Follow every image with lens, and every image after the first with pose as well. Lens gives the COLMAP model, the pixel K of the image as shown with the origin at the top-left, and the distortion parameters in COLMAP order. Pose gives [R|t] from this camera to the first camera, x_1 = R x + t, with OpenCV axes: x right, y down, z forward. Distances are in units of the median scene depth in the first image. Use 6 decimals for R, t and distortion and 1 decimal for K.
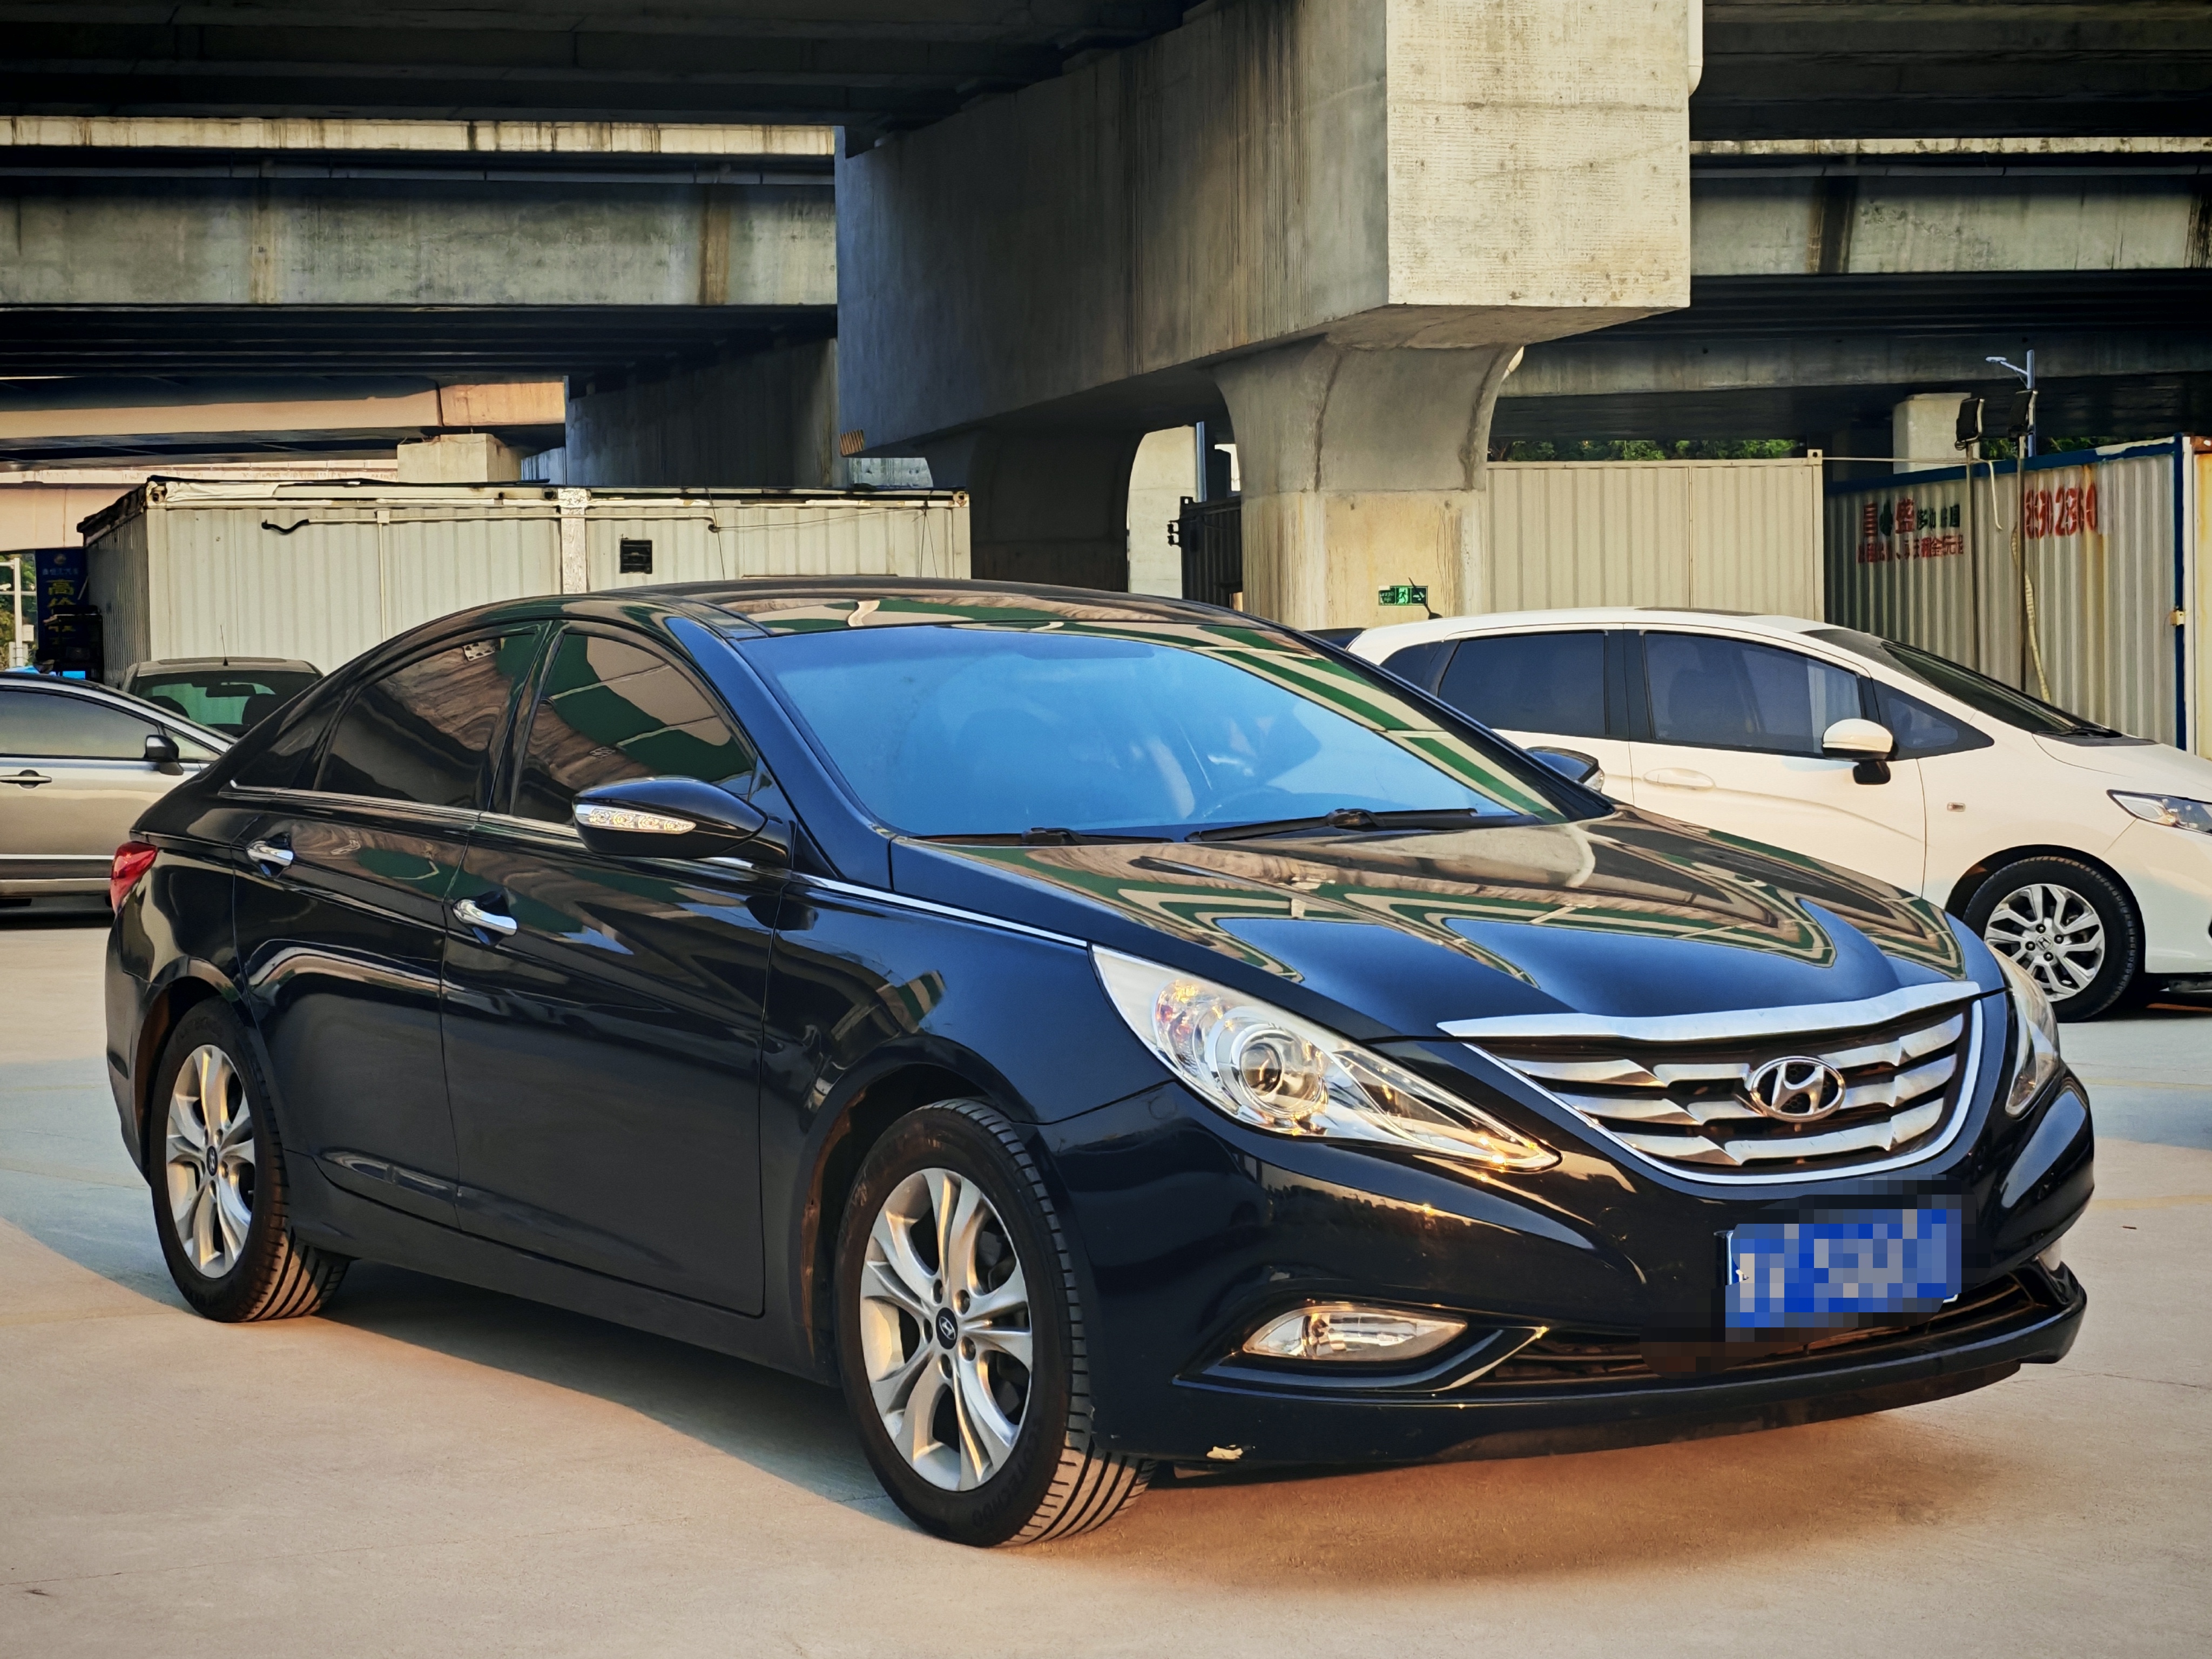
lens RADIAL K [[4249.8, 0, 1105.7], [0, 4249.8, 828.0], [0, 0, 1]] dist [-0.016017, 0.000000]
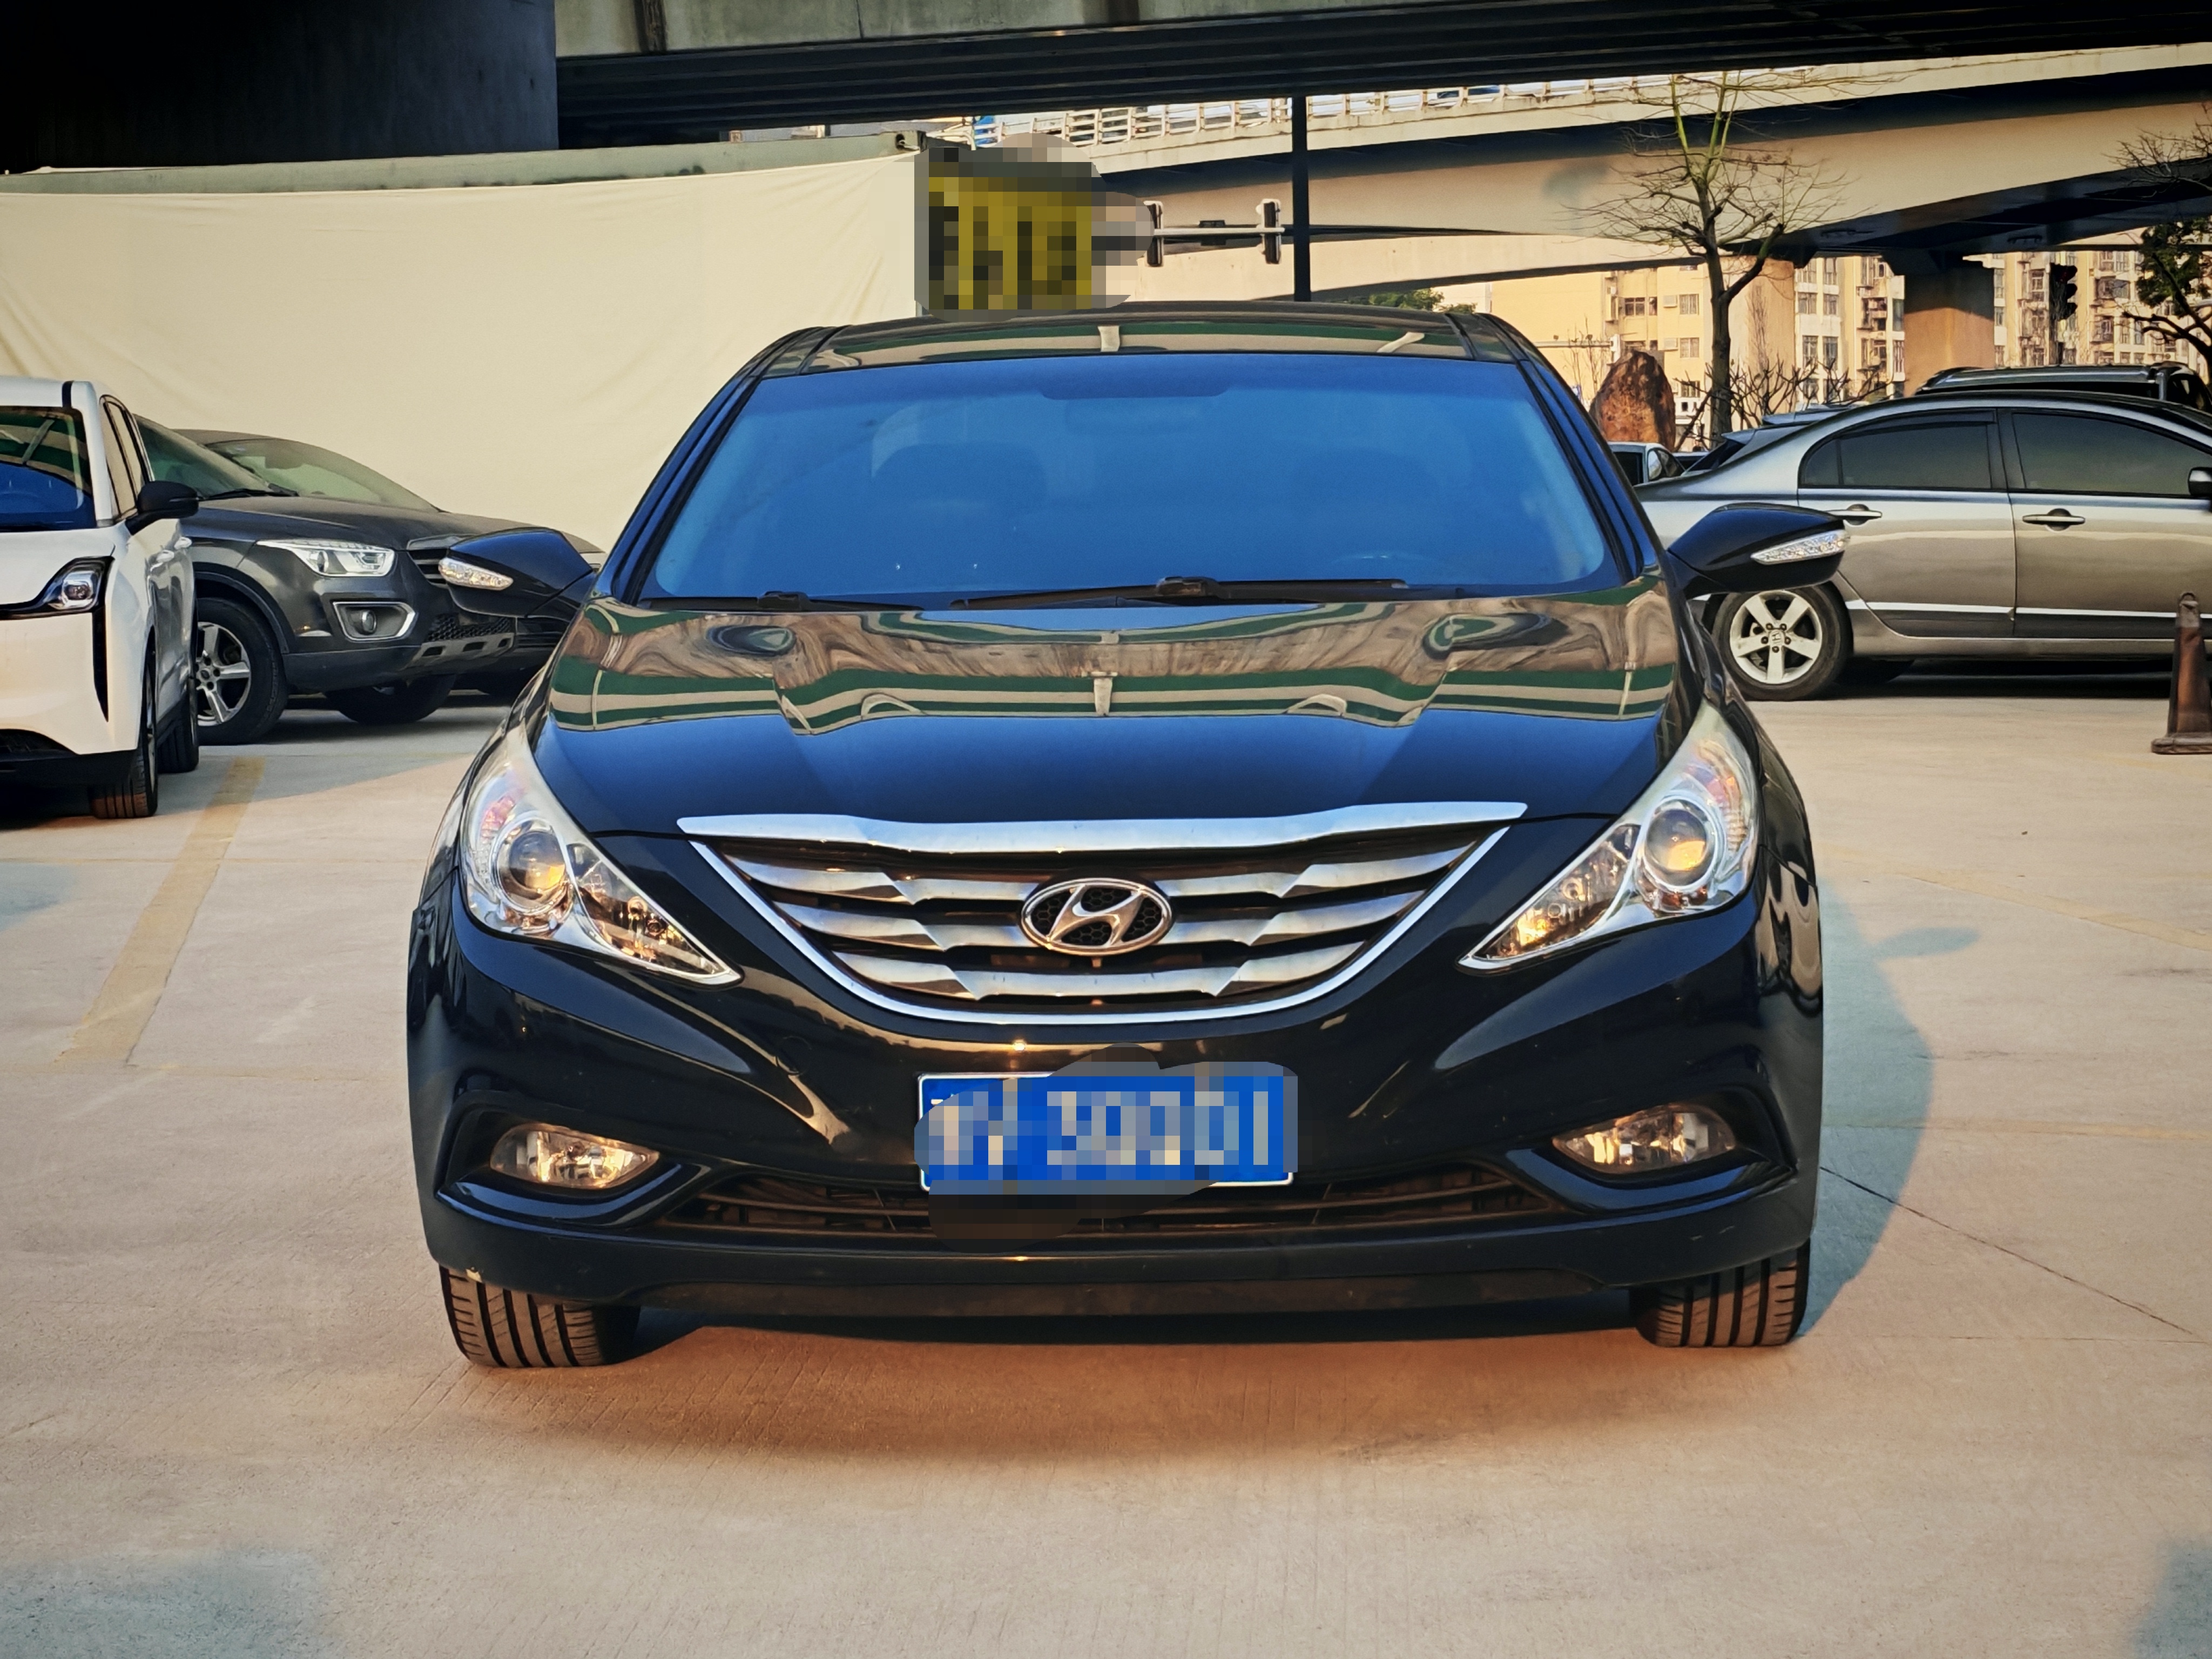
lens RADIAL K [[5208.2, 0, 1105.7], [0, 5208.2, 829.8], [0, 0, 1]] dist [0.138659, 0.000000]
pose [[0.812632, 0.046942, -0.580884, 0.765002], [-0.018560, 0.998330, 0.054712, -0.012593], [0.582482, -0.033679, 0.812145, 0.161030]]
